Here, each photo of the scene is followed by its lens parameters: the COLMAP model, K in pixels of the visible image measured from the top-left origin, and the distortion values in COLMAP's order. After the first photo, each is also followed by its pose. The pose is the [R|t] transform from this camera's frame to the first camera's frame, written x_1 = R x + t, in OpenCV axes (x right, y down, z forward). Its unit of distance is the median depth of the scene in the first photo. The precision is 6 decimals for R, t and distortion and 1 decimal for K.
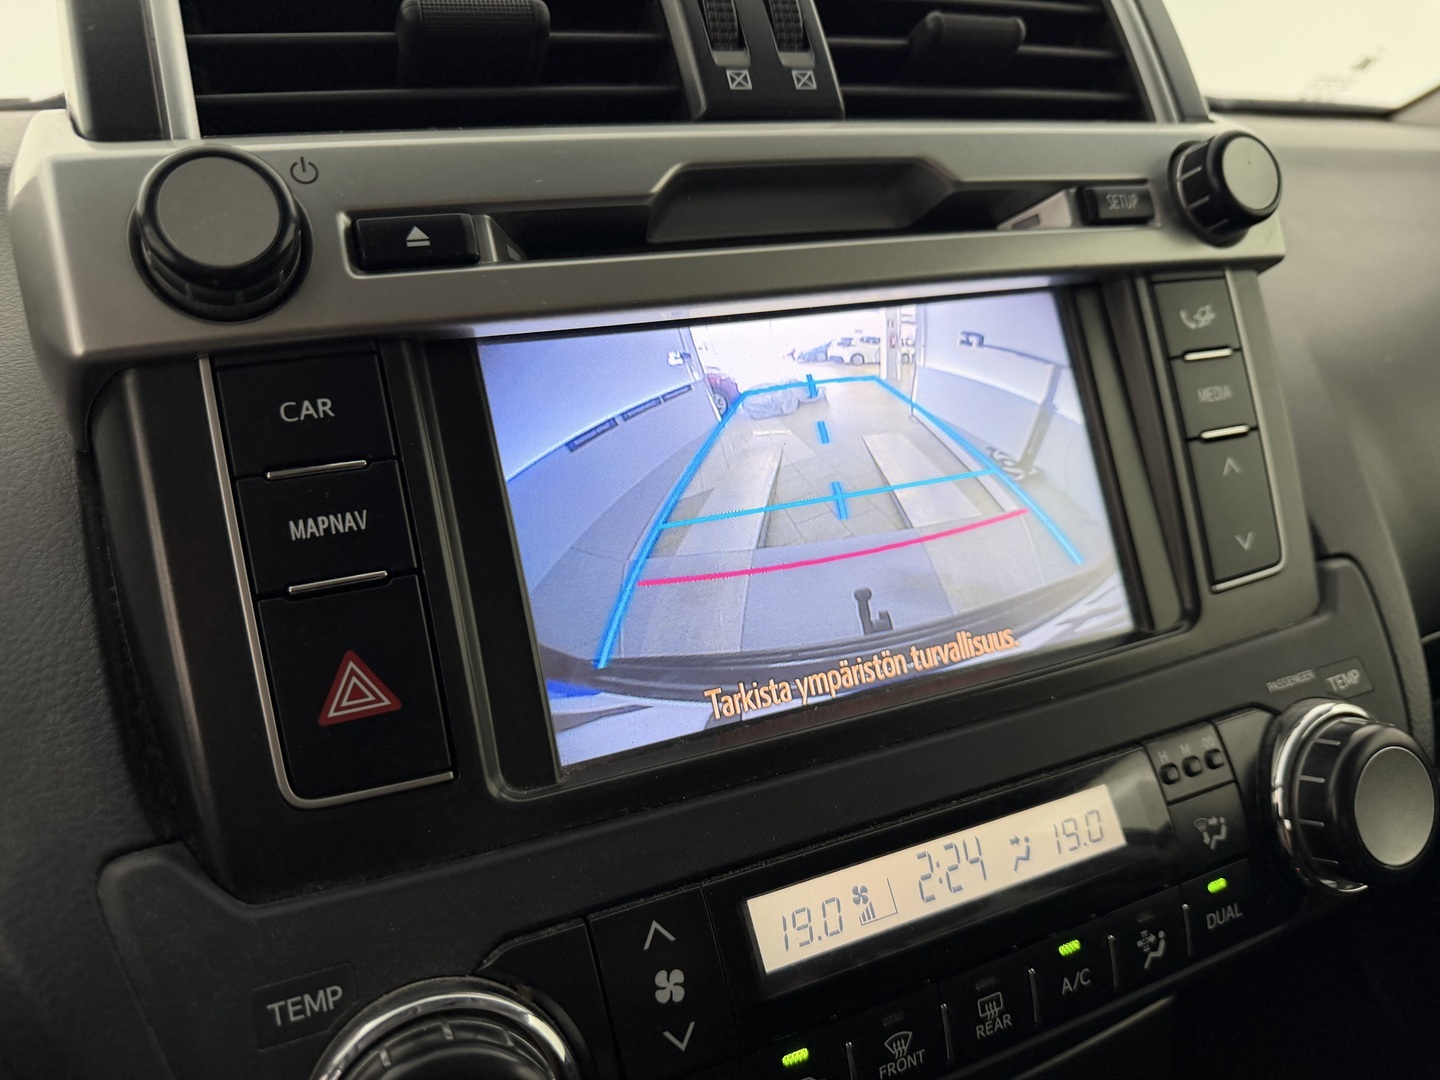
lens RADIAL K [[1049.0, 0, 720.0], [0, 1049.0, 540.0], [0, 0, 1]] dist [-0.004013, -0.058855]
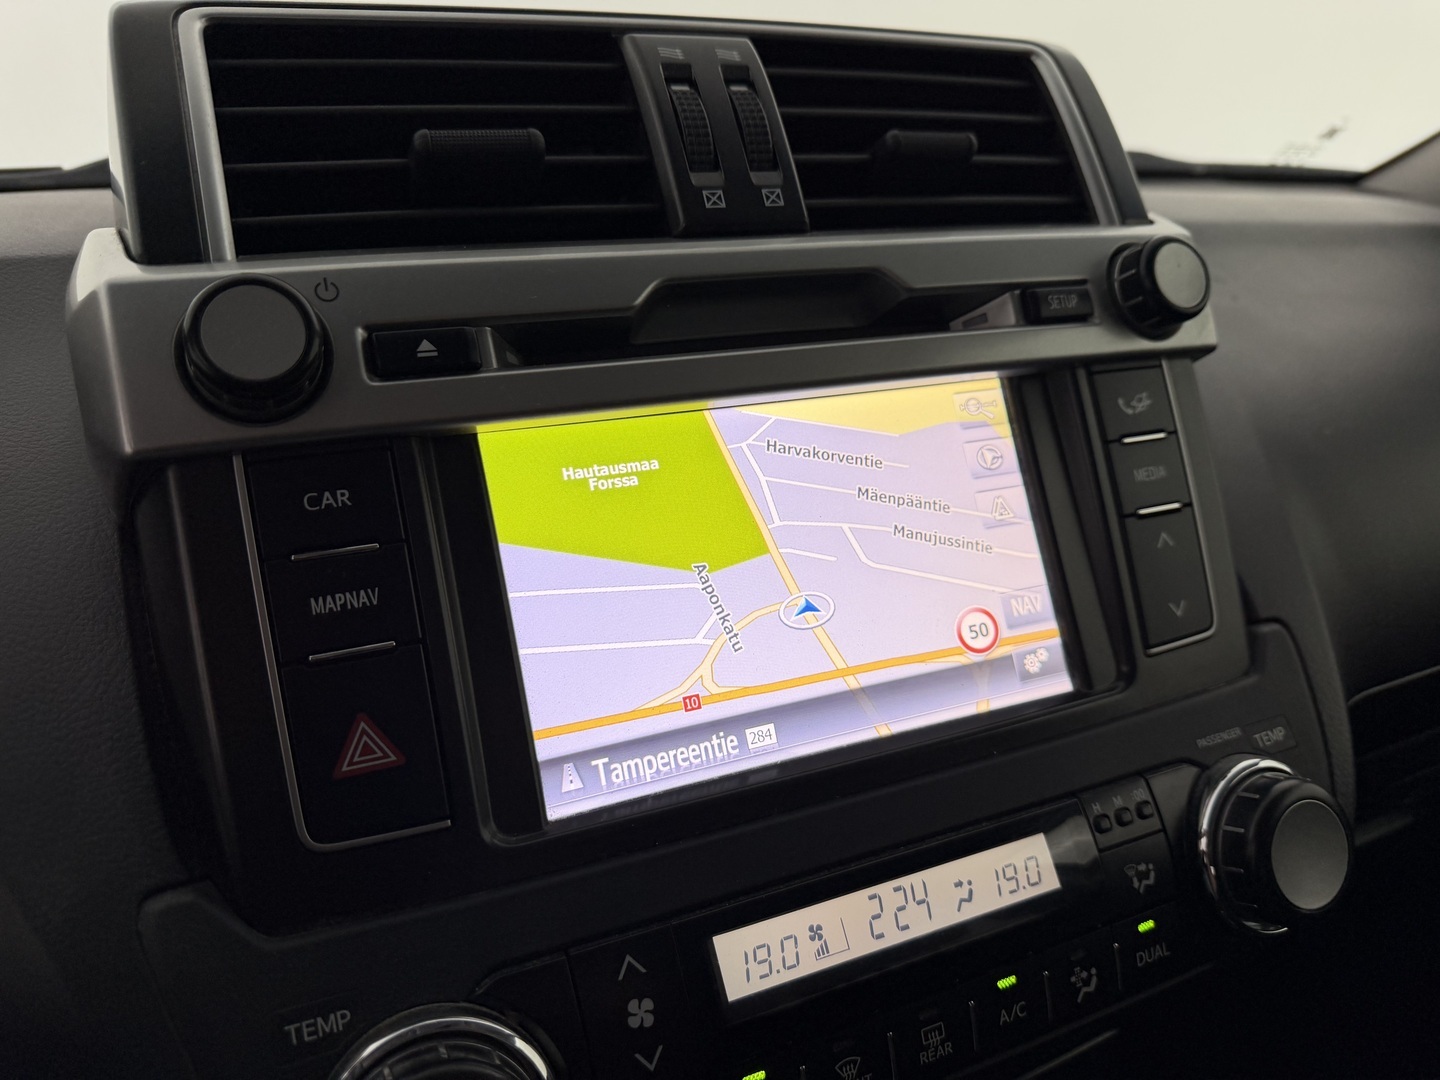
lens RADIAL K [[1049.0, 0, 720.0], [0, 1049.0, 540.0], [0, 0, 1]] dist [-0.004013, -0.058855]
pose [[0.999972, 0.007098, -0.002472, 0.031690], [-0.007165, 0.999581, -0.028033, -0.044823], [0.002272, 0.028050, 0.999604, -0.120524]]
